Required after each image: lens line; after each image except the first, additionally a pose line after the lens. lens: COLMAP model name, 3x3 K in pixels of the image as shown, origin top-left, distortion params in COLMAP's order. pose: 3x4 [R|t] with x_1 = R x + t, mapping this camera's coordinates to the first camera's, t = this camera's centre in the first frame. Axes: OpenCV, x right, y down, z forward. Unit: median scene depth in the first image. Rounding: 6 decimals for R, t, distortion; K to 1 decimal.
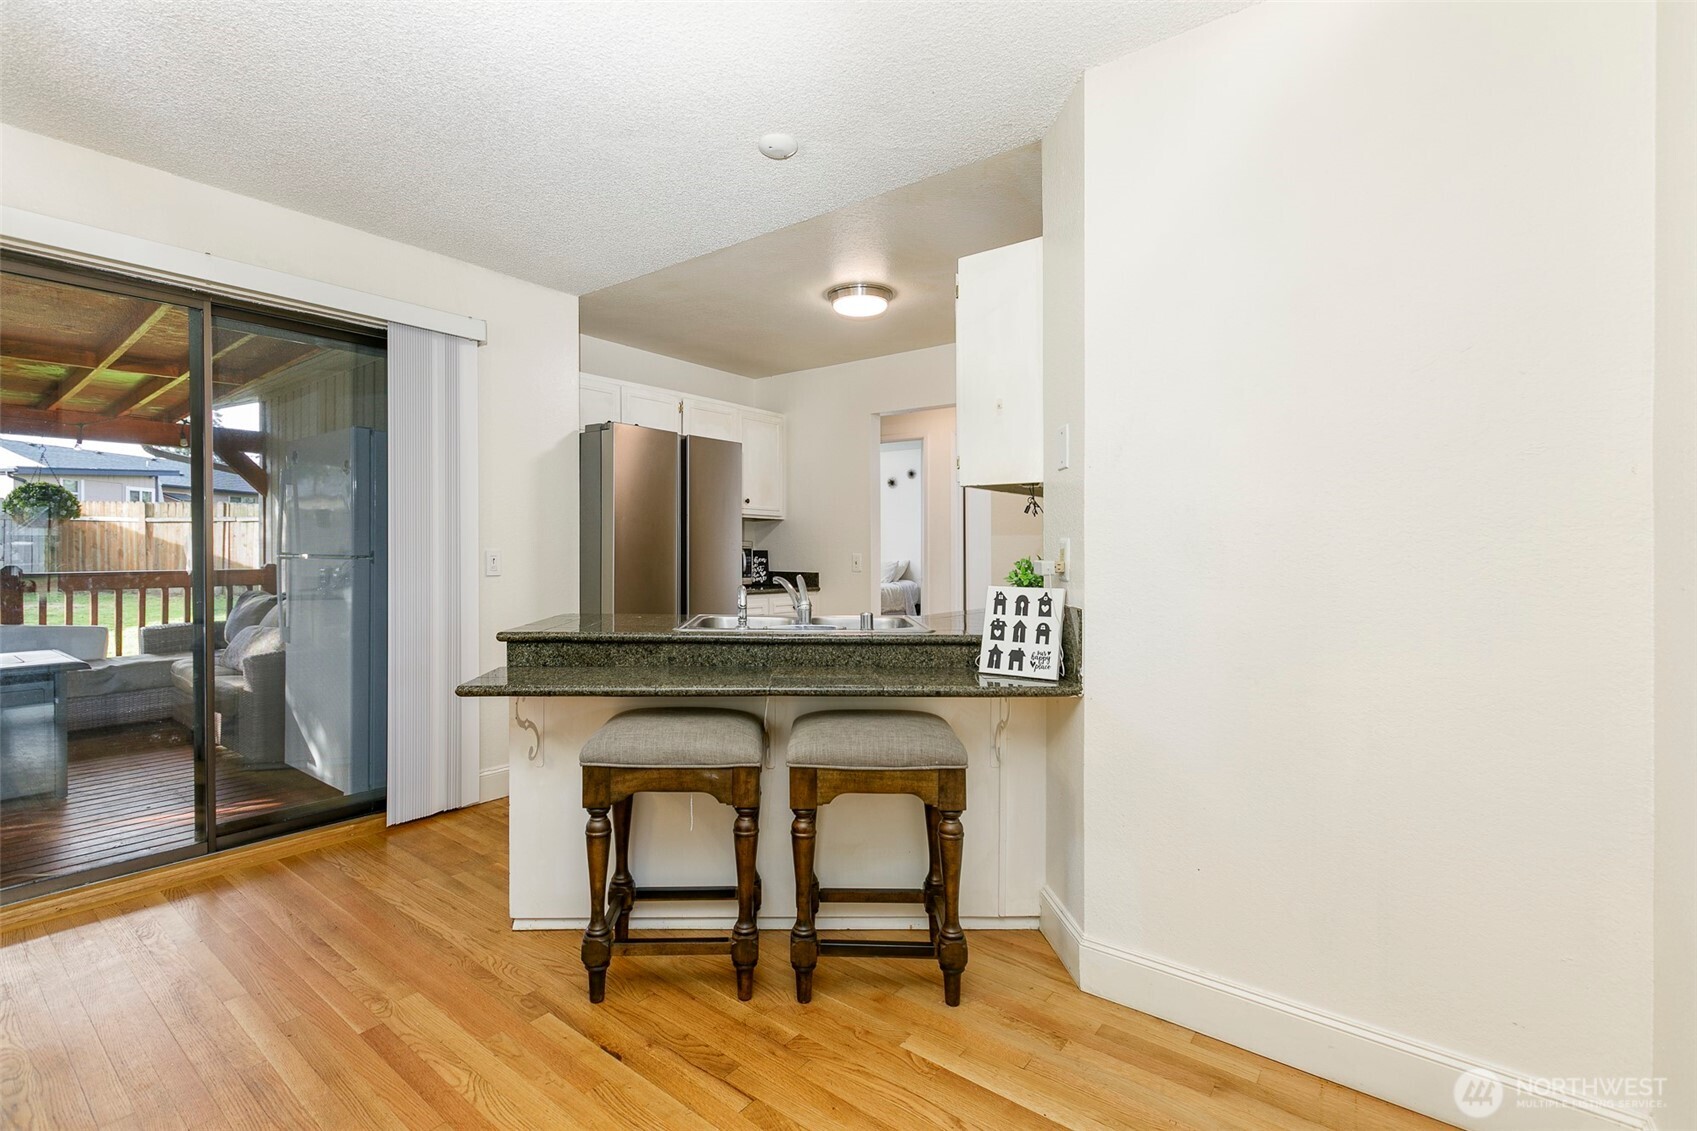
lens RADIAL K [[772.6, 0, 804.4], [0, 772.6, 547.0], [0, 0, 1]] dist [0.026434, -0.000968]
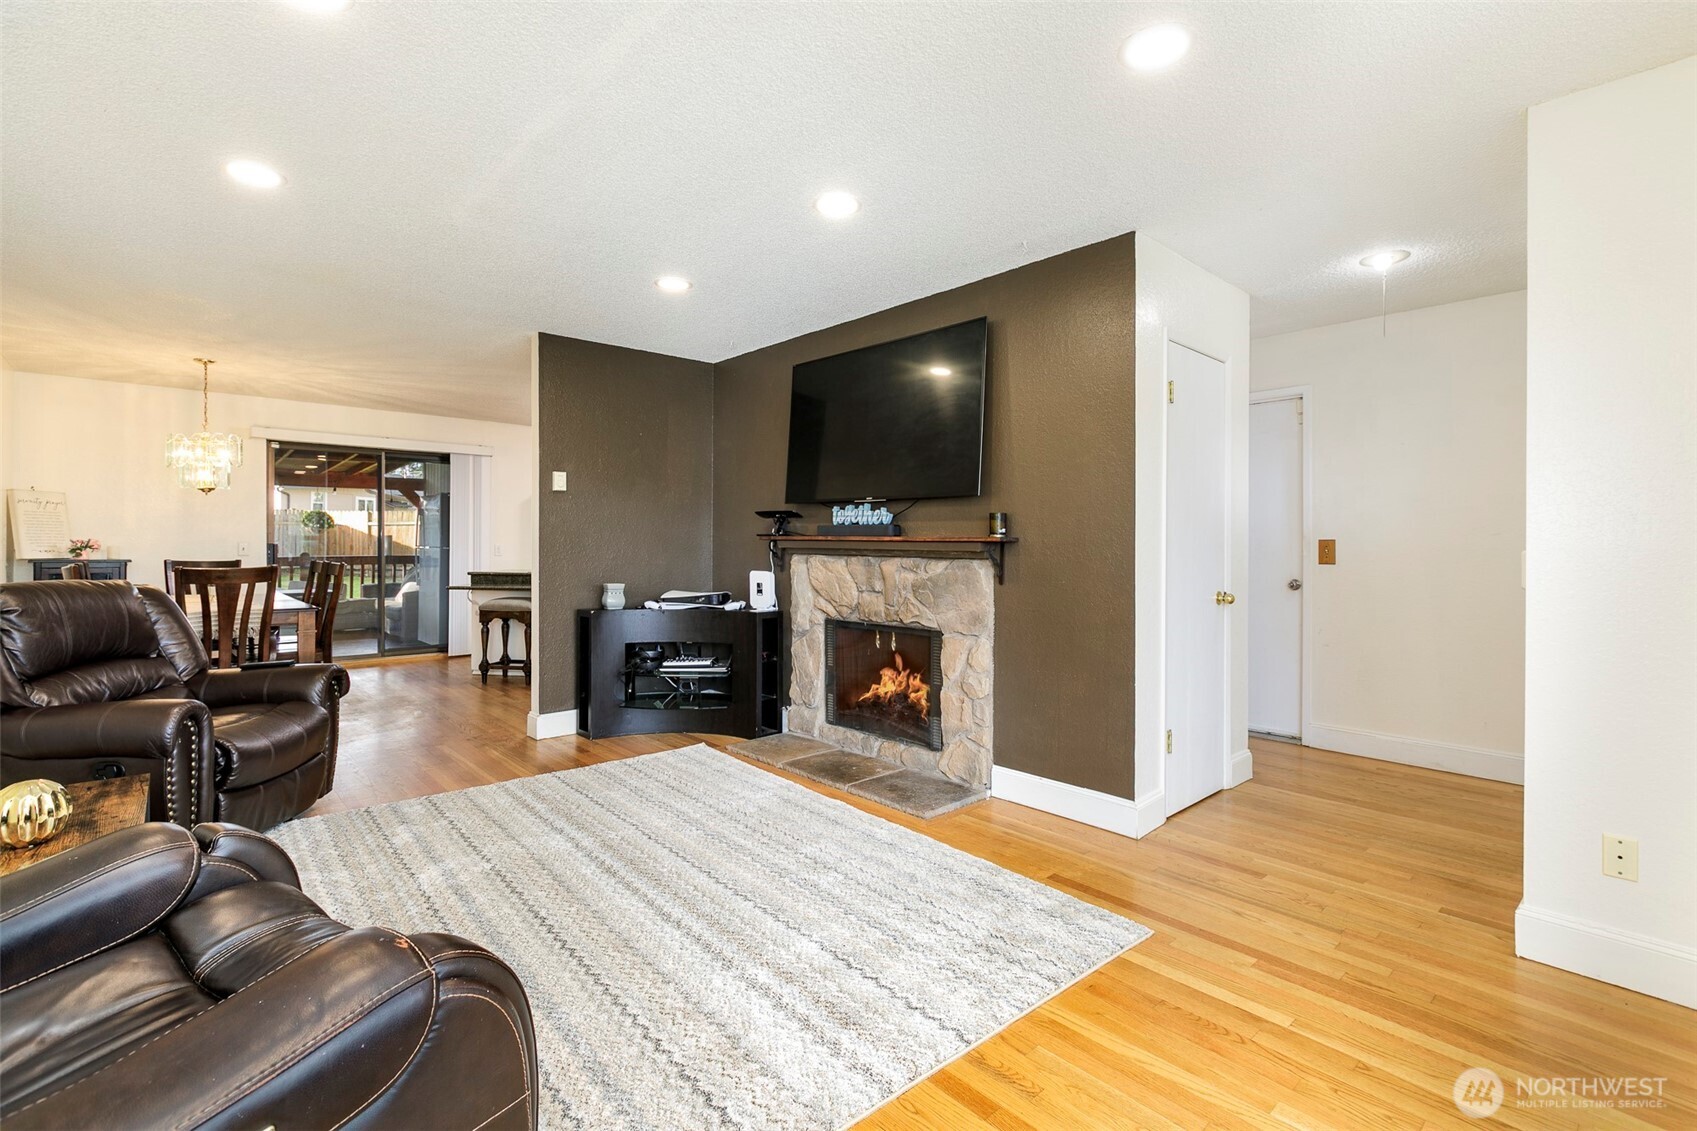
lens RADIAL K [[772.6, 0, 816.7], [0, 772.6, 554.5], [0, 0, 1]] dist [0.026434, -0.000968]
pose [[0.983891, -0.002051, -0.178756, 0.583808], [0.005521, 0.999806, 0.018917, -0.002094], [0.178683, -0.019599, 0.983711, -0.664870]]
